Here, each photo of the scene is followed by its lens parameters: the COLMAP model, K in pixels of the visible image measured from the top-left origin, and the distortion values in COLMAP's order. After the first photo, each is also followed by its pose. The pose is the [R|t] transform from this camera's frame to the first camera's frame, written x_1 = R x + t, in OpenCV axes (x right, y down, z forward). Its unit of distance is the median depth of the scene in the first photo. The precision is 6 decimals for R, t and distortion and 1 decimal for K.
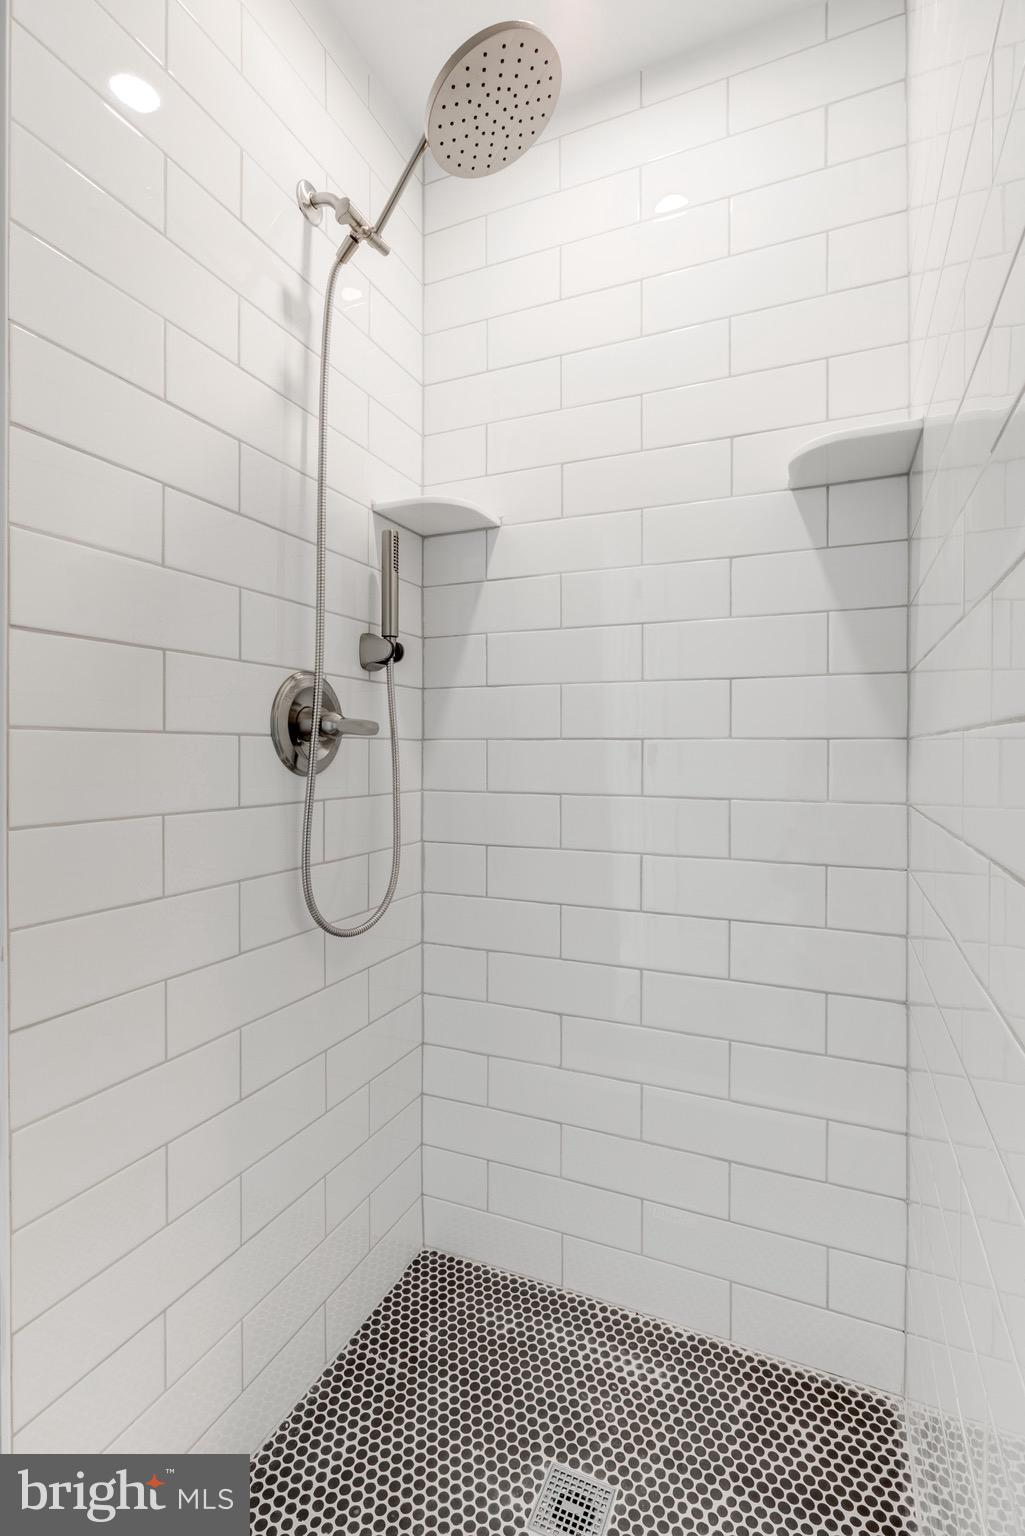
lens RADIAL K [[727.0, 0, 514.1], [0, 727.0, 753.5], [0, 0, 1]] dist [-0.003658, 0.002897]
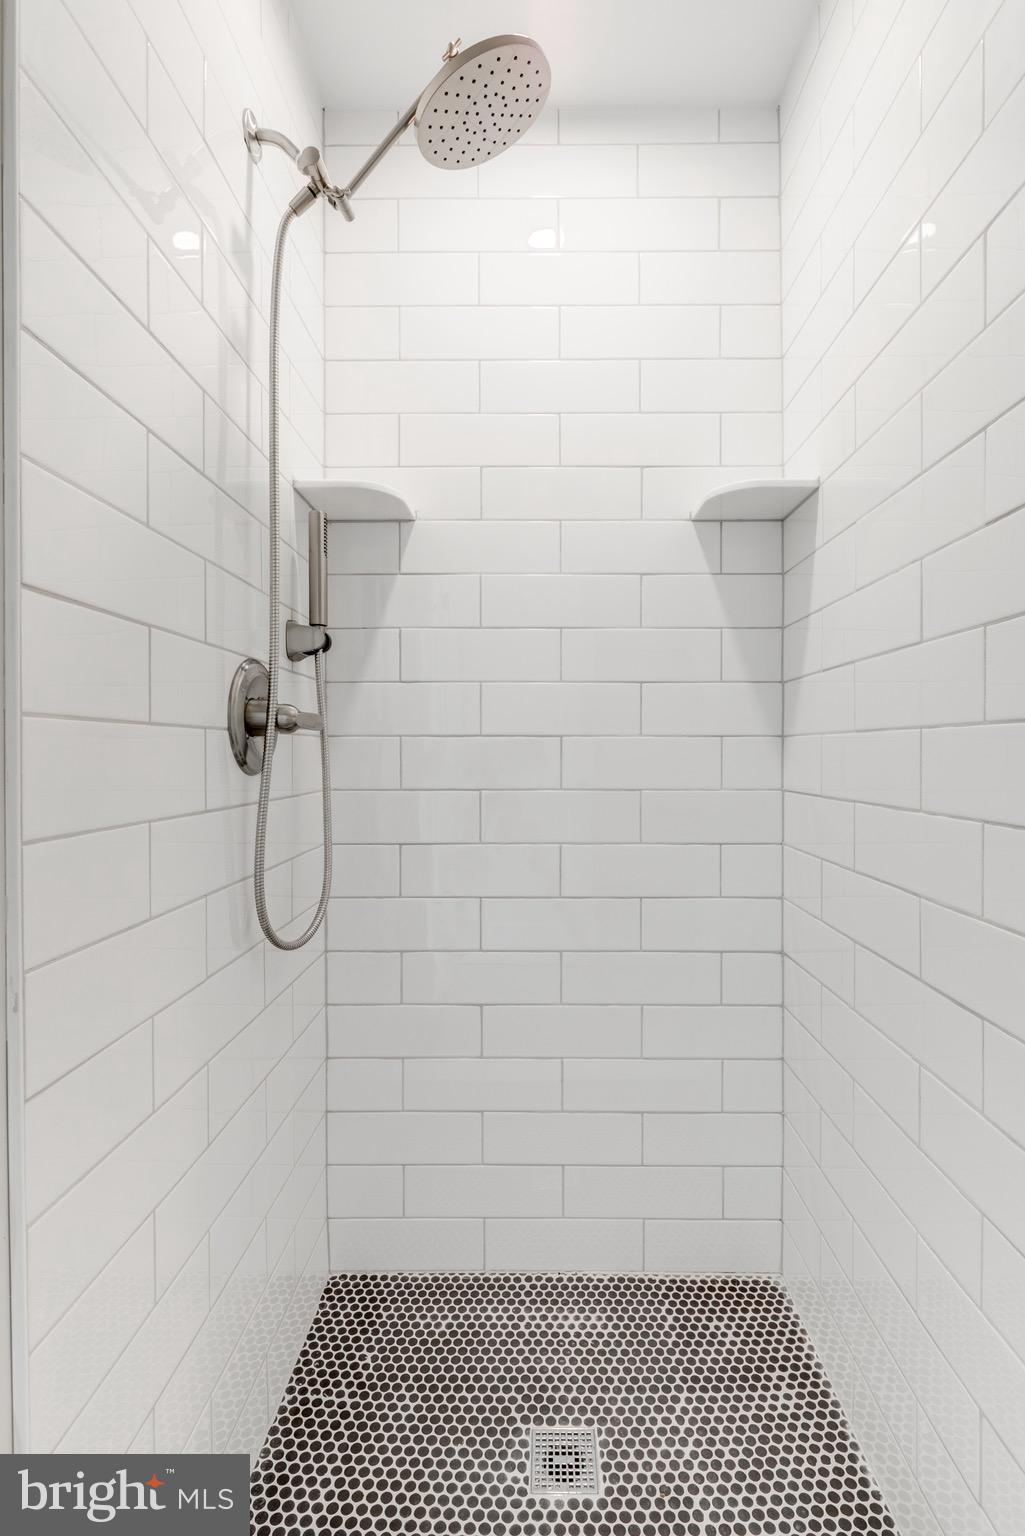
lens RADIAL K [[727.0, 0, 526.0], [0, 727.0, 756.6], [0, 0, 1]] dist [-0.003658, 0.002897]
pose [[0.919807, -0.006543, 0.392317, -0.321978], [0.005457, 0.999978, 0.003882, 0.006261], [-0.392333, -0.001430, 0.919822, 0.040391]]
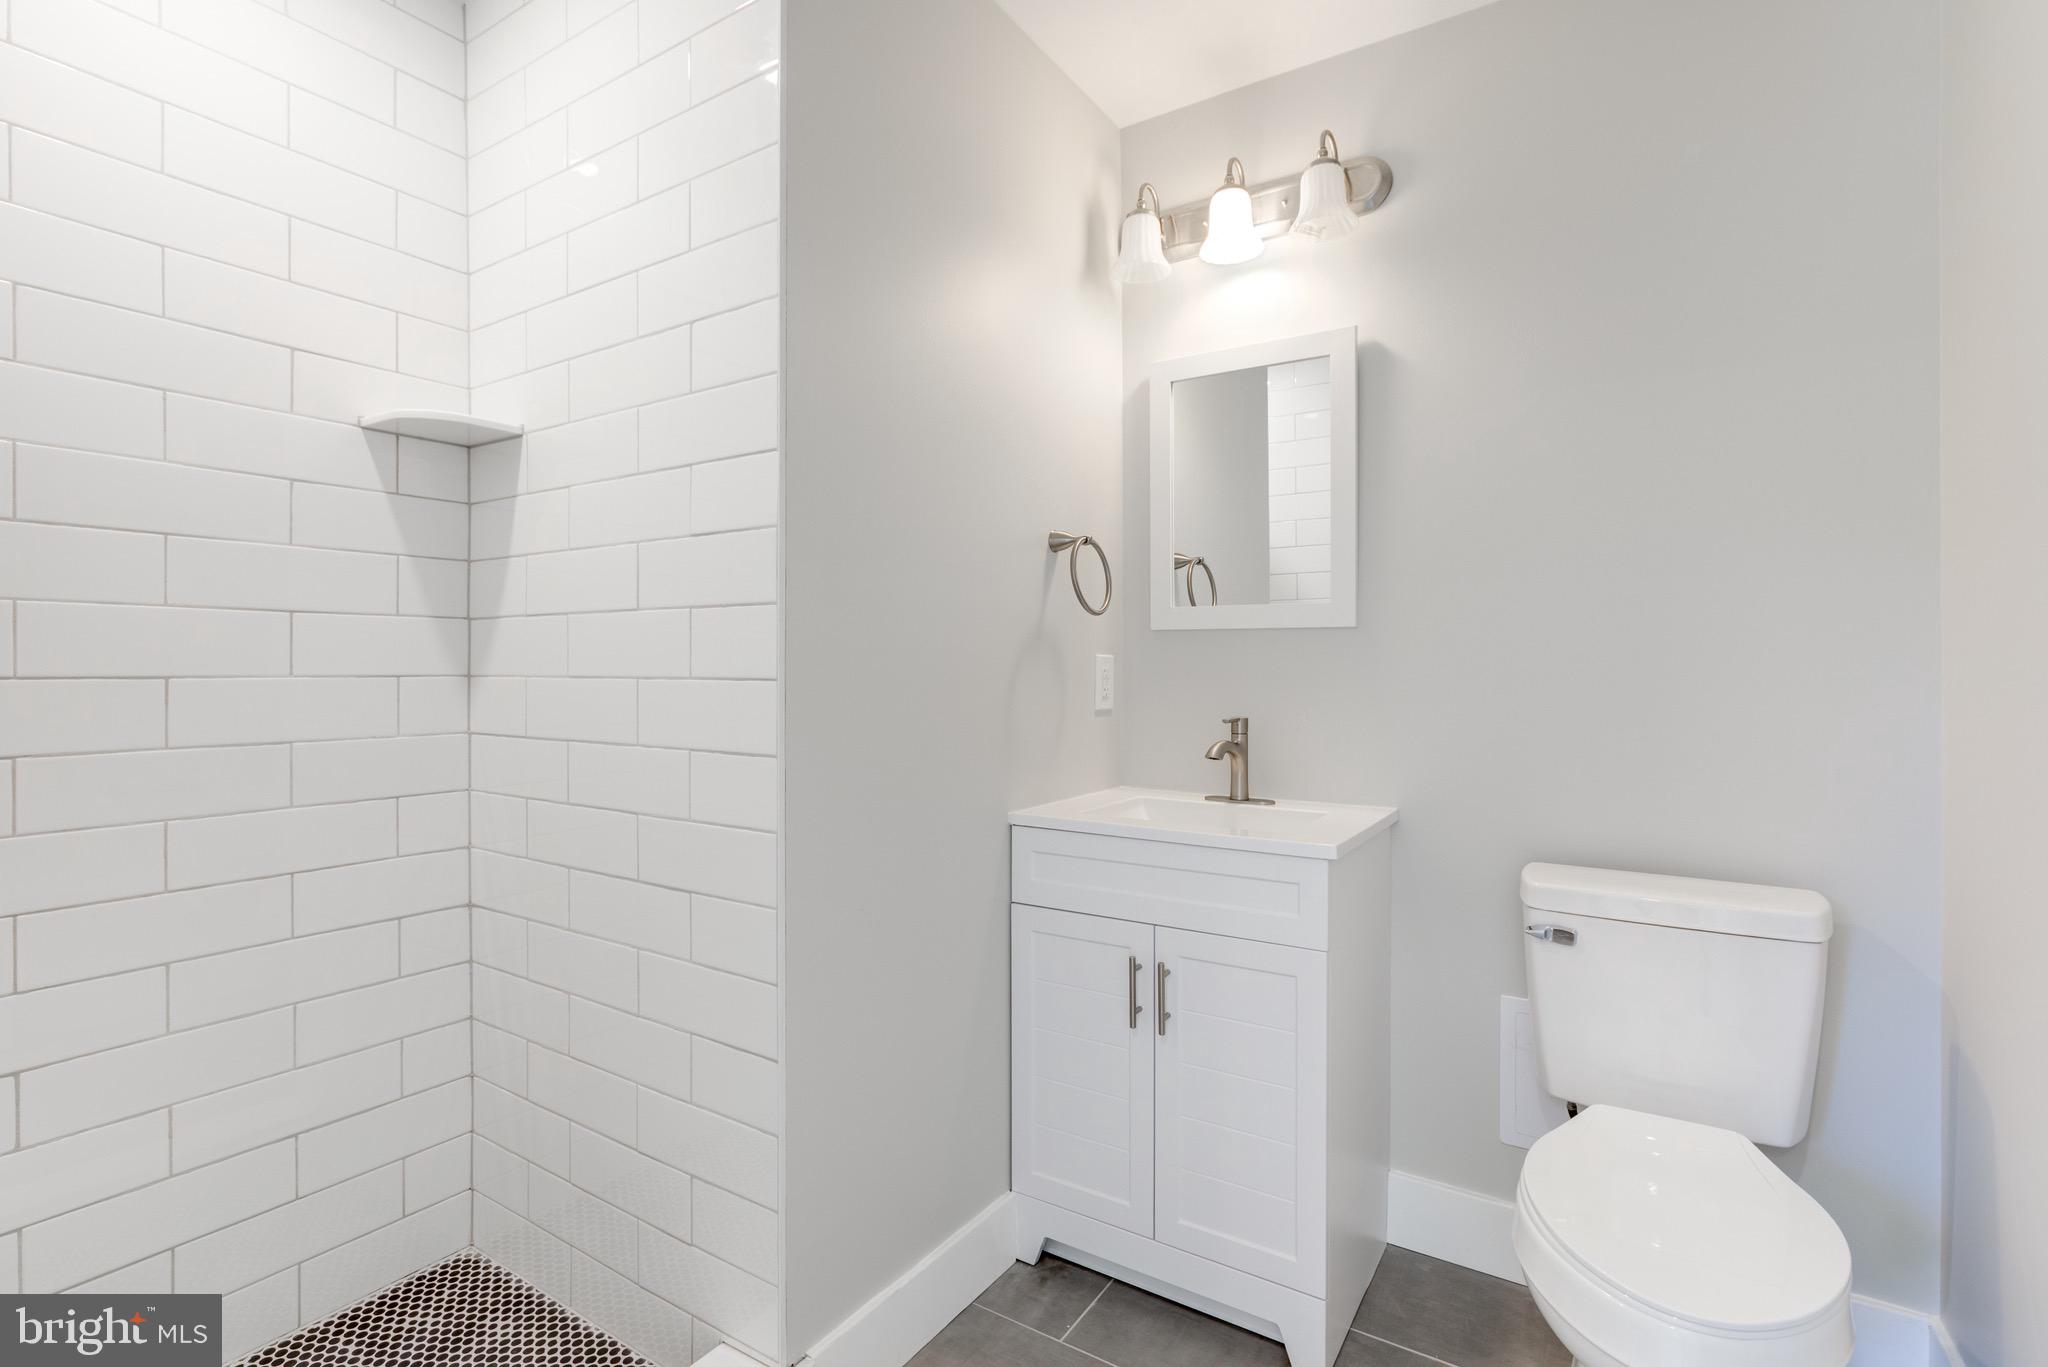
lens RADIAL K [[969.3, 0, 1019.4], [0, 969.3, 674.5], [0, 0, 1]] dist [-0.003658, 0.002897]
pose [[0.167073, -0.009997, 0.985894, -0.798154], [0.004437, 0.999946, 0.009387, -0.032320], [-0.985934, 0.002806, 0.167109, -0.119664]]
